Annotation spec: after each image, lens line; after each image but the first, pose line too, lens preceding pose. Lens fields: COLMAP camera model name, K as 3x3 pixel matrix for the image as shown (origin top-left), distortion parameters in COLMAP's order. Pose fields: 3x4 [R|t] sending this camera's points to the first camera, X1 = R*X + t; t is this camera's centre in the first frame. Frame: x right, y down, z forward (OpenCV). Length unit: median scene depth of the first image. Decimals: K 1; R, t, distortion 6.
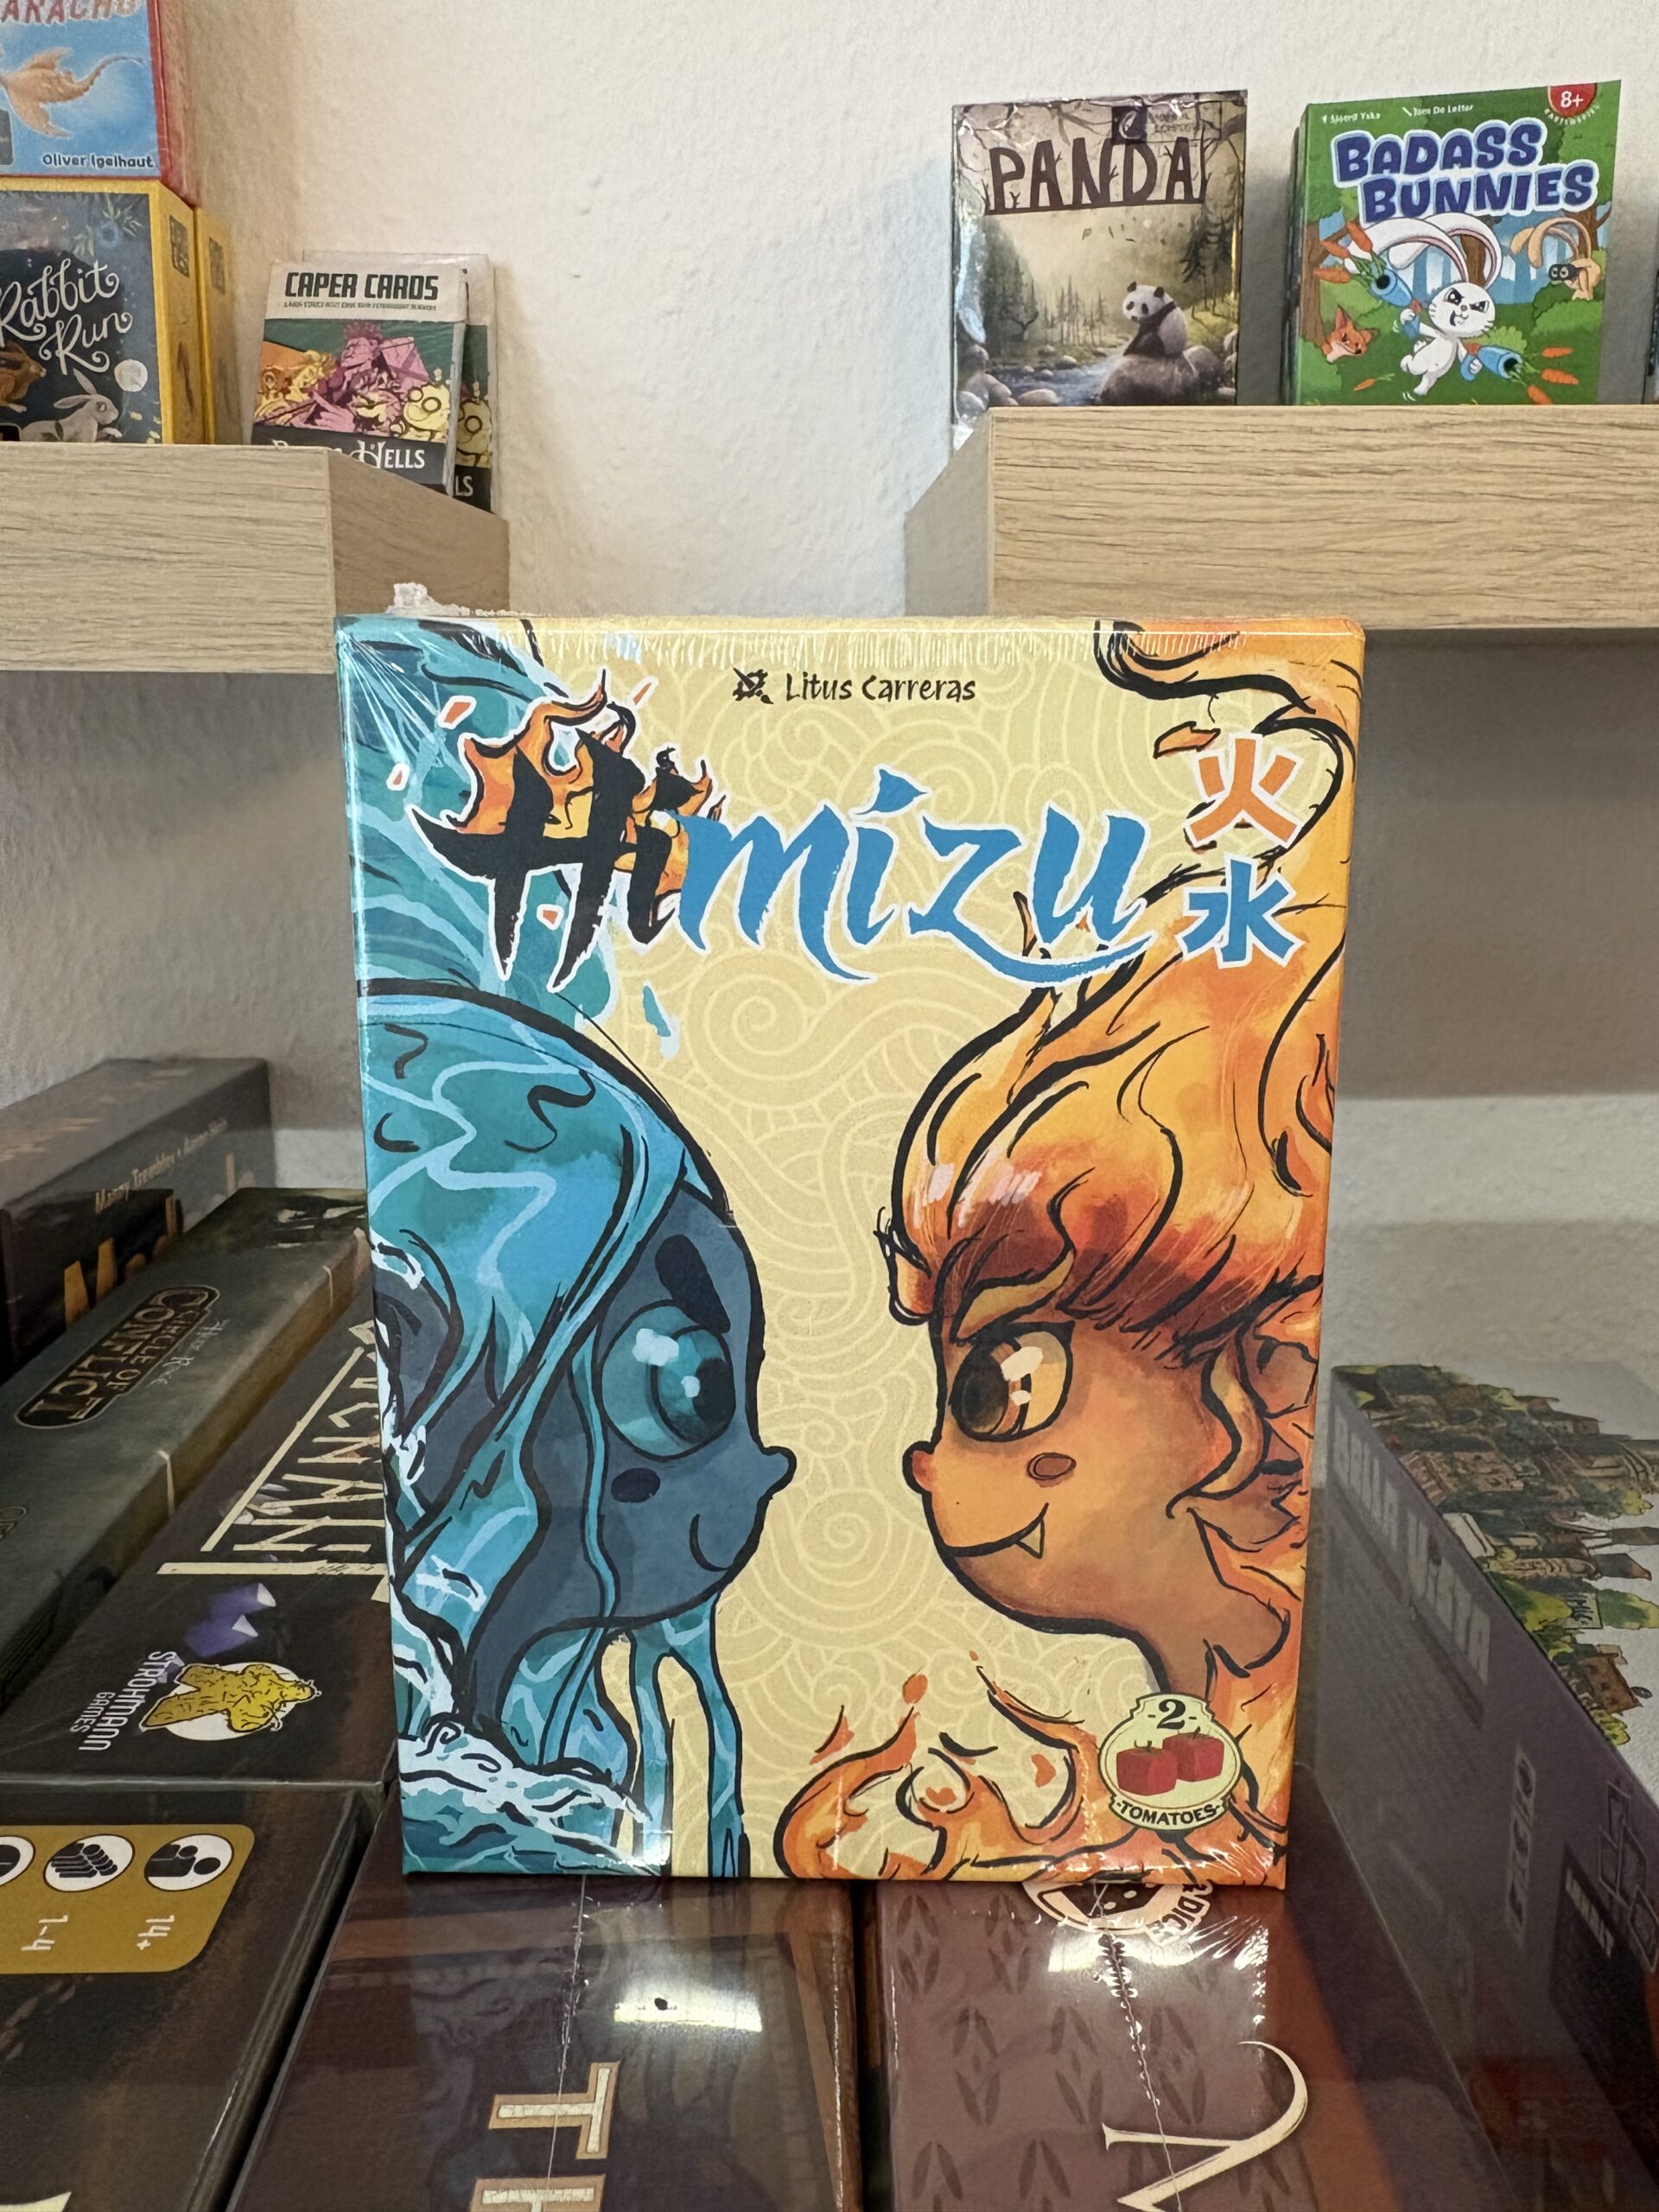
lens RADIAL K [[1672.0, 0, 837.2], [0, 1672.0, 993.8], [0, 0, 1]] dist [-0.005331, -0.008585]
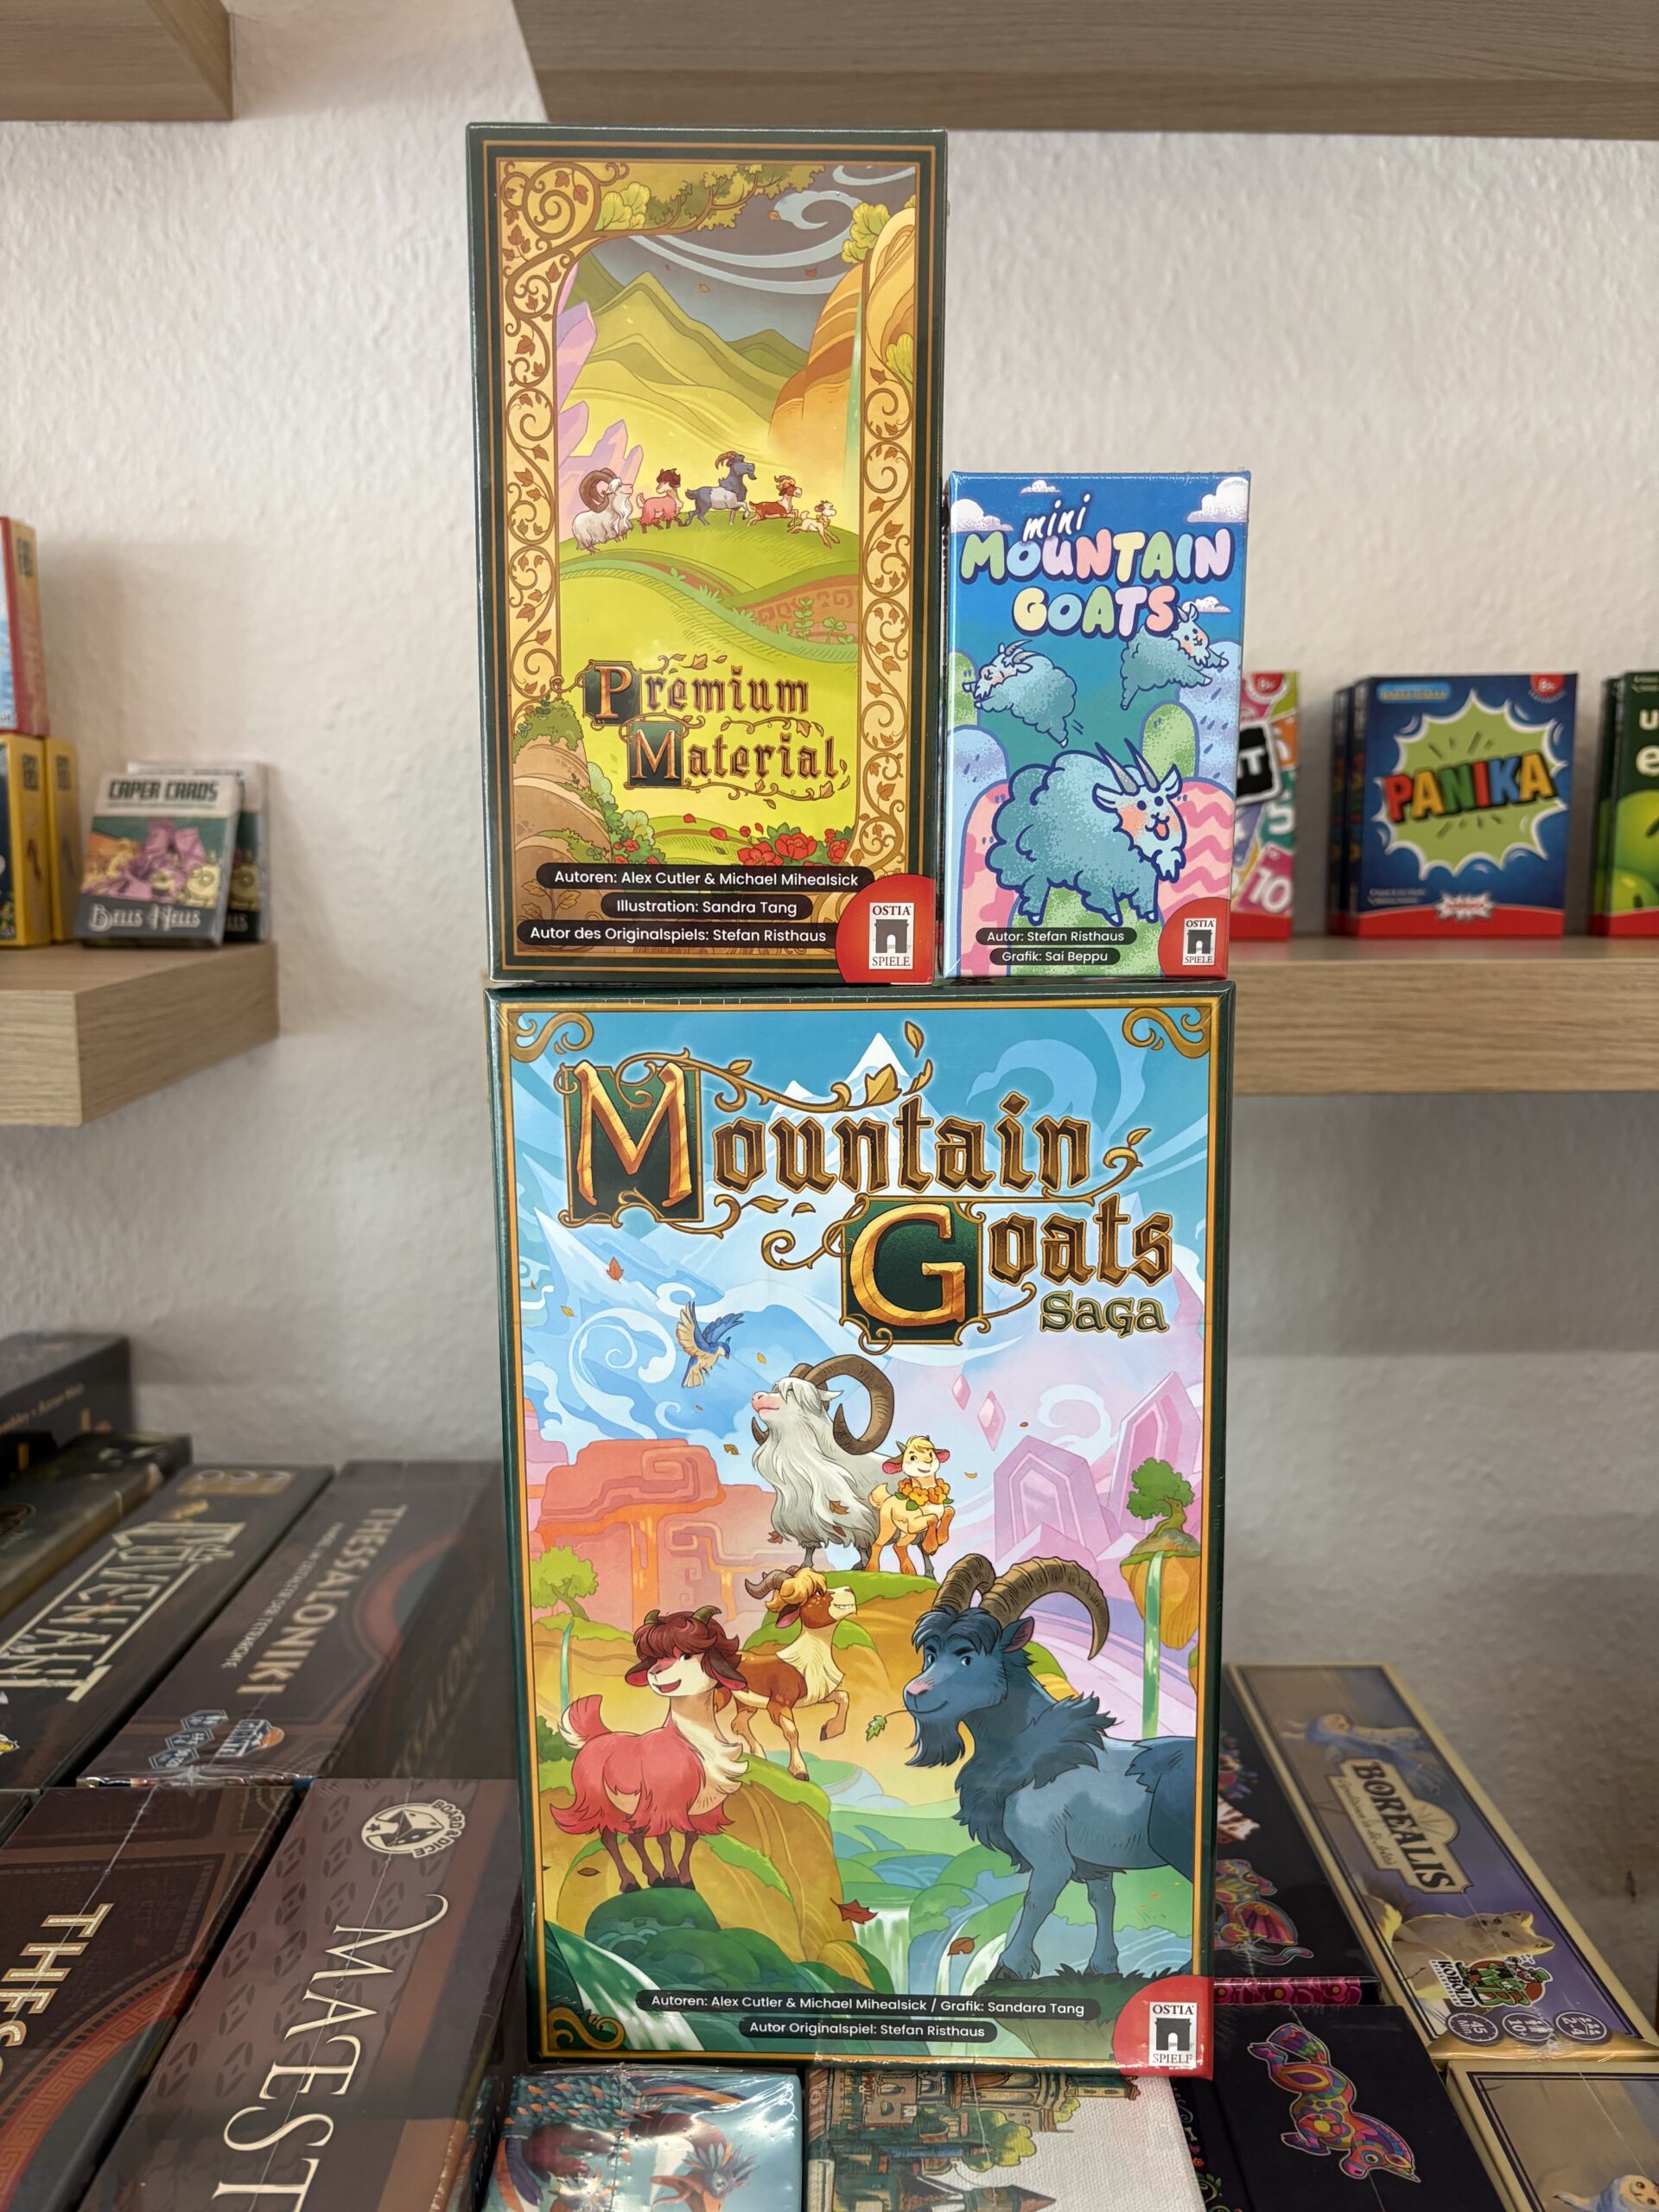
lens RADIAL K [[1672.0, 0, 829.3], [0, 1672.0, 1115.9], [0, 0, 1]] dist [-0.005331, -0.008585]
pose [[0.999973, 0.002340, 0.007028, 0.287160], [-0.002004, 0.998872, -0.047436, -0.088039], [-0.007131, 0.047420, 0.998850, -0.428863]]
